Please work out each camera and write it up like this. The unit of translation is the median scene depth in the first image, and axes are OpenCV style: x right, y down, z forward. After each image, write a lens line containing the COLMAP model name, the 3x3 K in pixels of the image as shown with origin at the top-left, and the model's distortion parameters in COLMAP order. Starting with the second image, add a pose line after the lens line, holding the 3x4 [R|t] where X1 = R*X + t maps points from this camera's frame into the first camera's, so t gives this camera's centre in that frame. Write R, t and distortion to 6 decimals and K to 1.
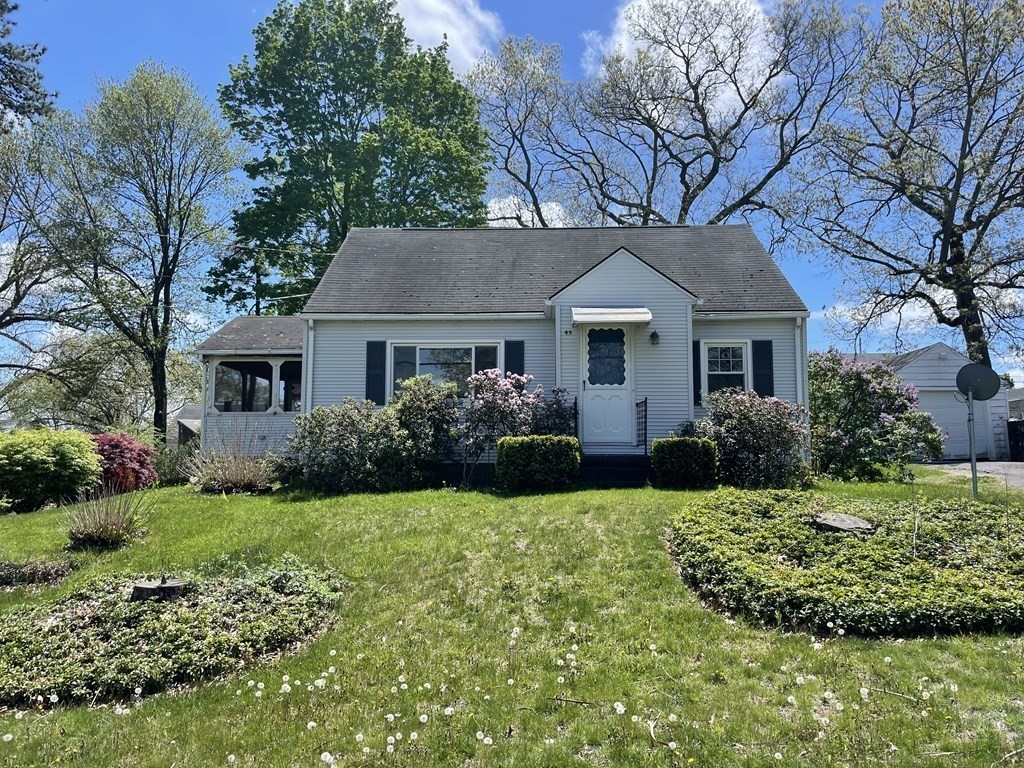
lens RADIAL K [[774.3, 0, 508.2], [0, 774.3, 383.1], [0, 0, 1]] dist [0.084398, -0.105777]
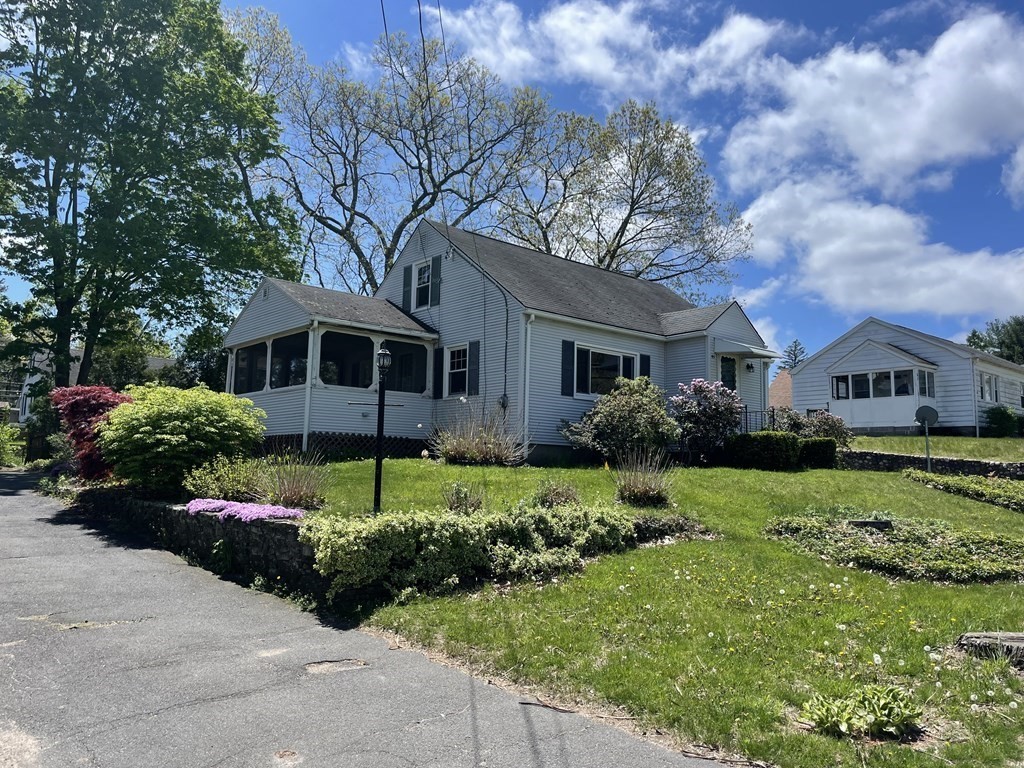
lens RADIAL K [[774.3, 0, 508.2], [0, 774.3, 383.1], [0, 0, 1]] dist [0.084398, -0.105777]
pose [[0.747071, 0.098369, 0.657425, -1.012099], [-0.091905, 0.994777, -0.044409, 0.071164], [-0.658360, -0.027244, 0.752210, 0.178287]]
